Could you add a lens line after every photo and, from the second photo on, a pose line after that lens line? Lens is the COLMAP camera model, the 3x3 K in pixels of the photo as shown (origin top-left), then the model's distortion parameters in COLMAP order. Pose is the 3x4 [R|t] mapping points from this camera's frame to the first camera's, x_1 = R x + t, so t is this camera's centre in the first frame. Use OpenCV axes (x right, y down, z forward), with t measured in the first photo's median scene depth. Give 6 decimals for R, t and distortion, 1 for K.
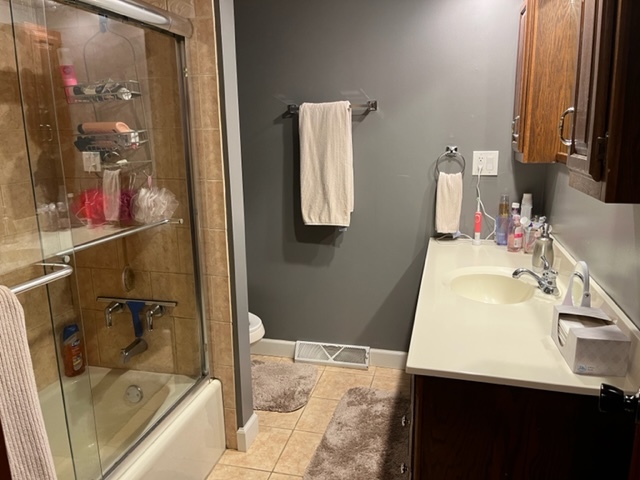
lens RADIAL K [[485.3, 0, 321.3], [0, 485.3, 235.4], [0, 0, 1]] dist [0.059934, -0.075702]
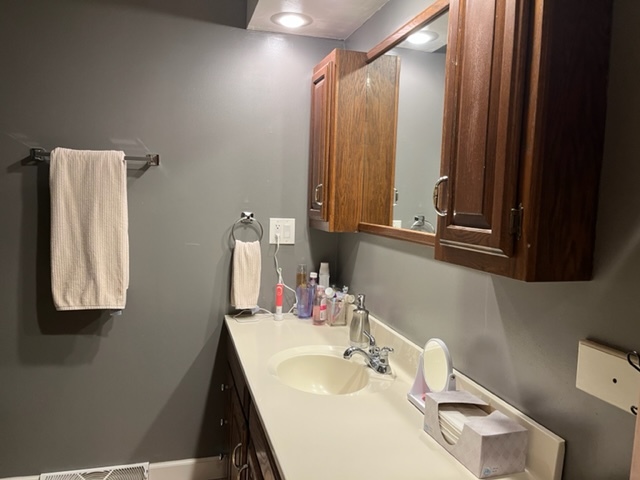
lens RADIAL K [[485.3, 0, 318.4], [0, 485.3, 240.4], [0, 0, 1]] dist [0.059934, -0.075702]
pose [[0.860263, 0.004864, 0.509828, -0.078974], [0.057013, 0.992765, -0.105674, -0.027658], [-0.506653, 0.119974, 0.853761, 0.172484]]
